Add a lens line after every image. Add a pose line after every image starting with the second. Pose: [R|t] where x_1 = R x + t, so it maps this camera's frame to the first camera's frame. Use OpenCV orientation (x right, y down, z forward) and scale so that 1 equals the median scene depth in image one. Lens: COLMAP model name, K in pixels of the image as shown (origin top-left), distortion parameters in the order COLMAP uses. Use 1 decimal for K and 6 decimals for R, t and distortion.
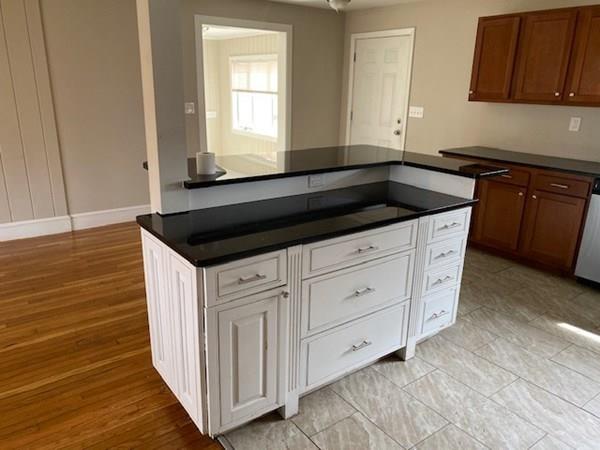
lens RADIAL K [[453.8, 0, 296.1], [0, 453.8, 222.6], [0, 0, 1]] dist [0.025171, -0.006522]
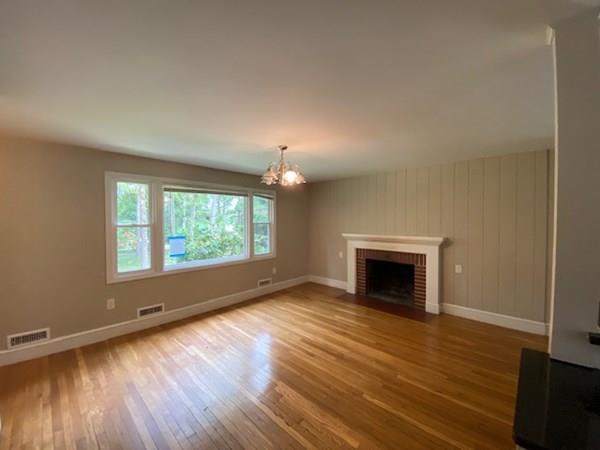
lens RADIAL K [[243.0, 0, 299.7], [0, 243.0, 220.9], [0, 0, 1]] dist [0.001306, -0.000367]
pose [[0.175180, -0.019054, -0.984352, 0.057363], [-0.284692, 0.956120, -0.069173, -0.049314], [0.942477, 0.292355, 0.162068, 0.158260]]
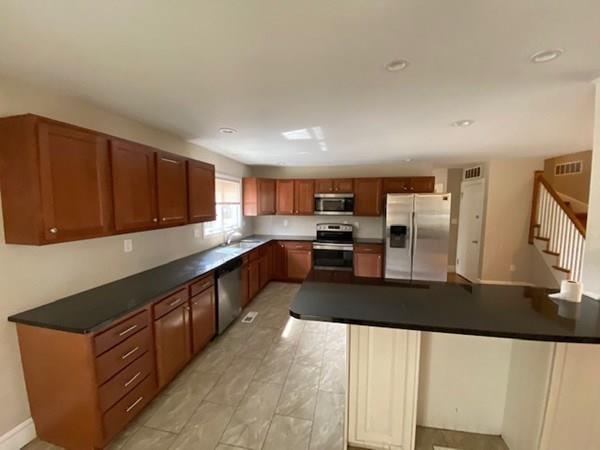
lens RADIAL K [[243.0, 0, 299.7], [0, 243.0, 220.9], [0, 0, 1]] dist [0.001306, -0.000367]
pose [[-0.683239, -0.082362, 0.725535, -0.080578], [0.196780, 0.936089, 0.291572, -0.313186], [-0.703180, 0.341985, -0.623365, 0.917928]]
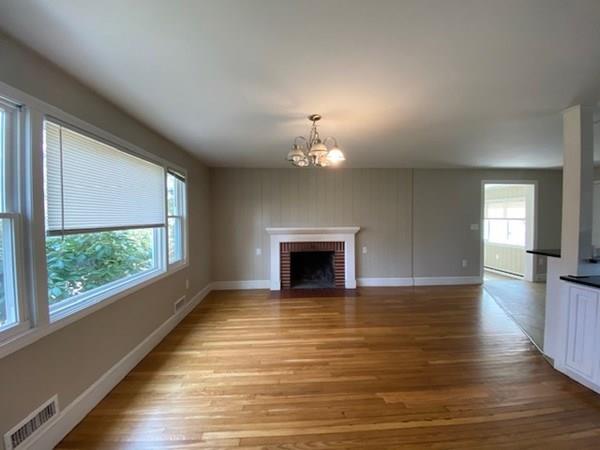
lens RADIAL K [[242.8, 0, 300.0], [0, 242.8, 225.0], [0, 0, 1]] dist [0.001132, -0.000102]
pose [[0.842112, -0.006423, -0.539264, -0.326921], [-0.137291, 0.964432, -0.225880, 0.069385], [0.521534, 0.264252, 0.811279, -0.200962]]
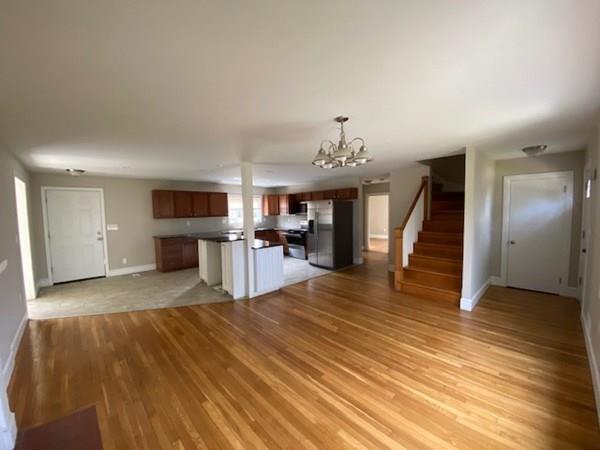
lens RADIAL K [[239.2, 0, 302.7], [0, 239.2, 224.7], [0, 0, 1]] dist [0.000878, -0.013920]
pose [[-0.140426, -0.080488, 0.986814, -1.054275], [0.306739, 0.944115, 0.120655, -0.140122], [-0.941377, 0.319638, -0.107890, 0.359924]]
